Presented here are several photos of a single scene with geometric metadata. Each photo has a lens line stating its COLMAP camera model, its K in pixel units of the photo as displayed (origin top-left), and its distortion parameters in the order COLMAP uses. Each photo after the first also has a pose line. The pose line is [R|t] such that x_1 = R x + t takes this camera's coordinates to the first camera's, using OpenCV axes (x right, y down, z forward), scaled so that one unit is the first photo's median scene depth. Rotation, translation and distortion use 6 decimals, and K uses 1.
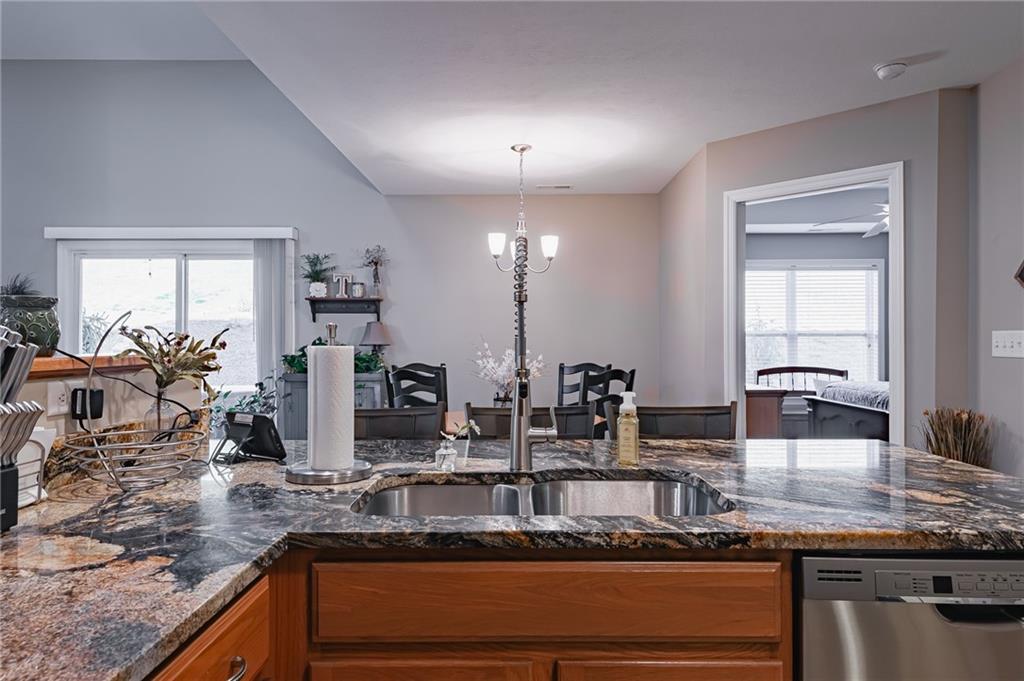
lens RADIAL K [[674.8, 0, 512.7], [0, 674.8, 336.6], [0, 0, 1]] dist [0.021895, -0.001944]
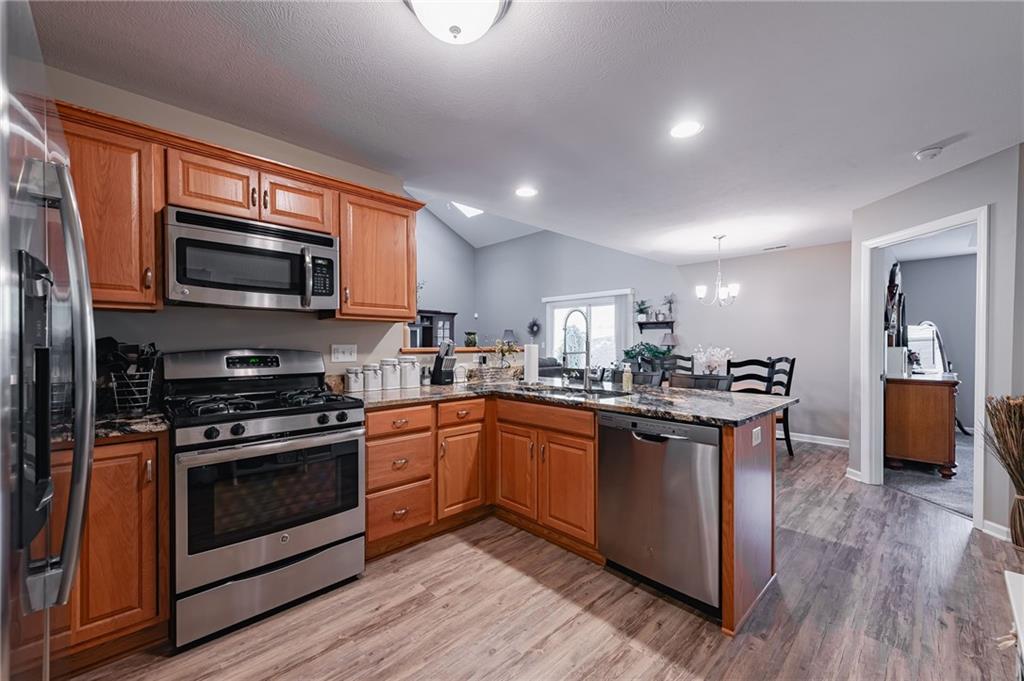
lens RADIAL K [[404.5, 0, 514.3], [0, 404.5, 344.8], [0, 0, 1]] dist [0.008402, -0.000472]
pose [[0.703300, 0.002112, -0.710890, 0.303019], [0.004969, 0.999957, 0.007887, -0.000460], [0.710876, -0.009079, 0.703259, -0.121947]]
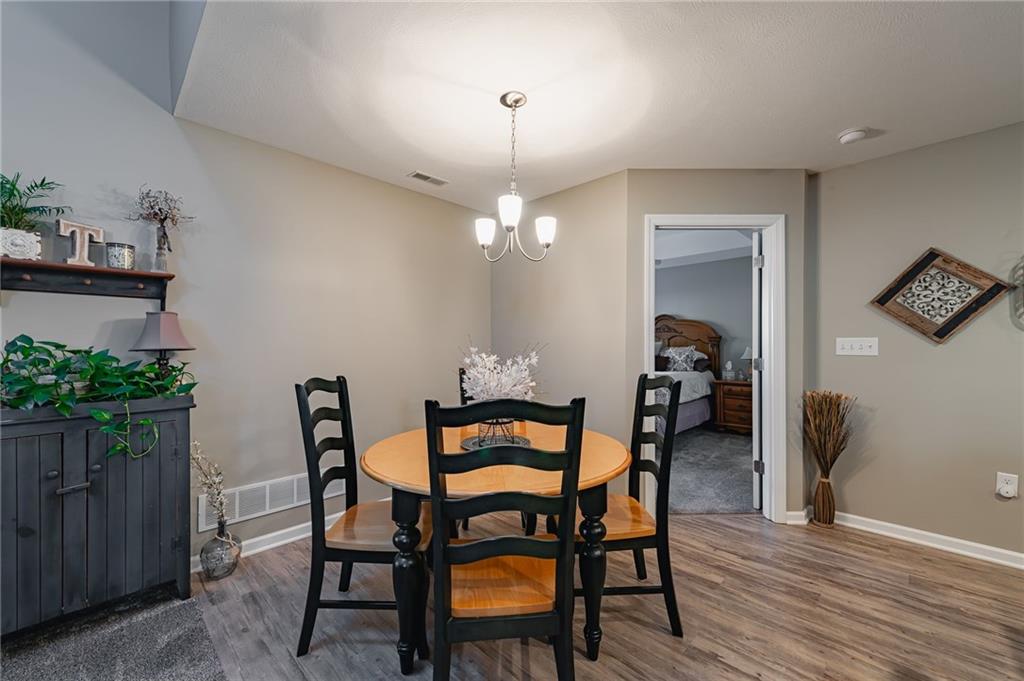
lens RADIAL K [[404.5, 0, 511.2], [0, 404.5, 343.1], [0, 0, 1]] dist [0.008402, -0.000472]
pose [[0.692155, 0.003645, 0.721739, -0.250430], [-0.005926, 0.999982, 0.000633, 0.004428], [-0.721724, -0.004715, 0.692165, 0.507413]]
